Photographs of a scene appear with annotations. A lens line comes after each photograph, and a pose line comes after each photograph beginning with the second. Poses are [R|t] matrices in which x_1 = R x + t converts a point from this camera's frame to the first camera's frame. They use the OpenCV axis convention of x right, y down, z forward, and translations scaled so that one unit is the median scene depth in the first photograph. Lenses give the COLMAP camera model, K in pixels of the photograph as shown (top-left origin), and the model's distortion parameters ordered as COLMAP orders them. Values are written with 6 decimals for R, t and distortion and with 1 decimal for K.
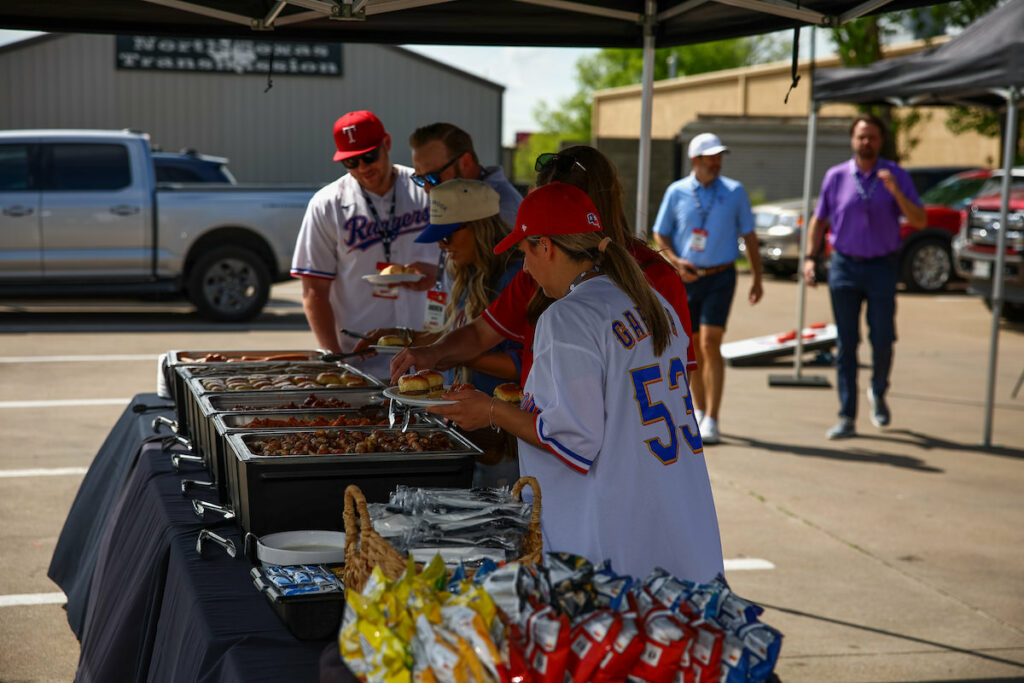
lens RADIAL K [[1852.4, 0, 512.0], [0, 1852.4, 341.5], [0, 0, 1]] dist [0.290585, -0.202912]
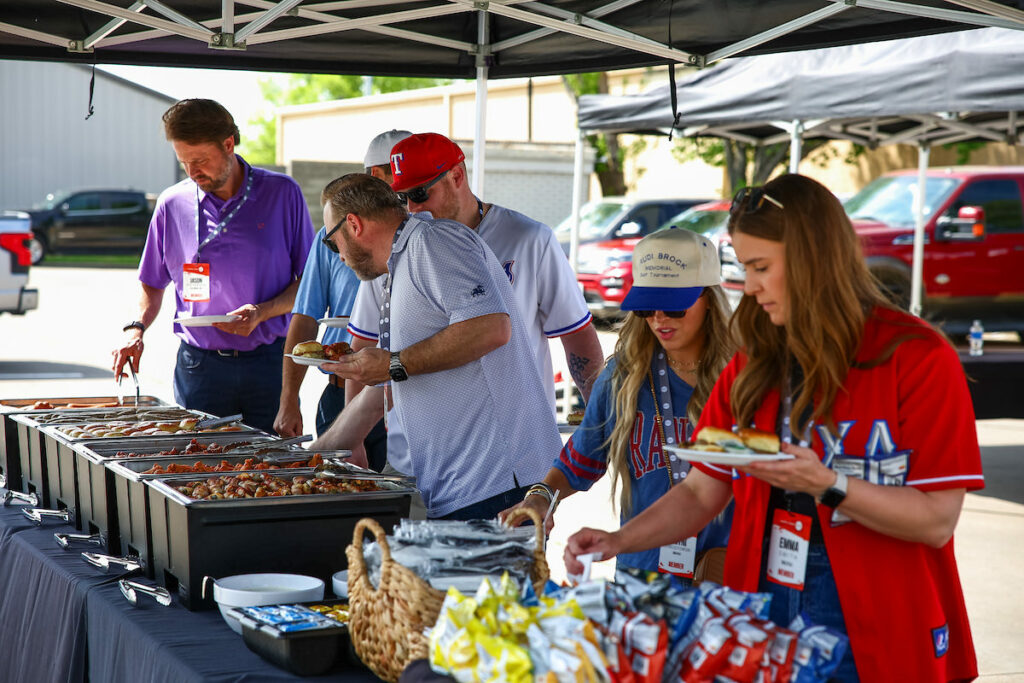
lens RADIAL K [[2139.0, 0, 512.0], [0, 2139.0, 341.5], [0, 0, 1]] dist [0.360010, -0.035247]
pose [[0.983828, -0.008273, 0.178927, -0.135718], [0.012457, 0.999674, -0.022274, 0.004403], [-0.178685, 0.024143, 0.983610, -0.112735]]
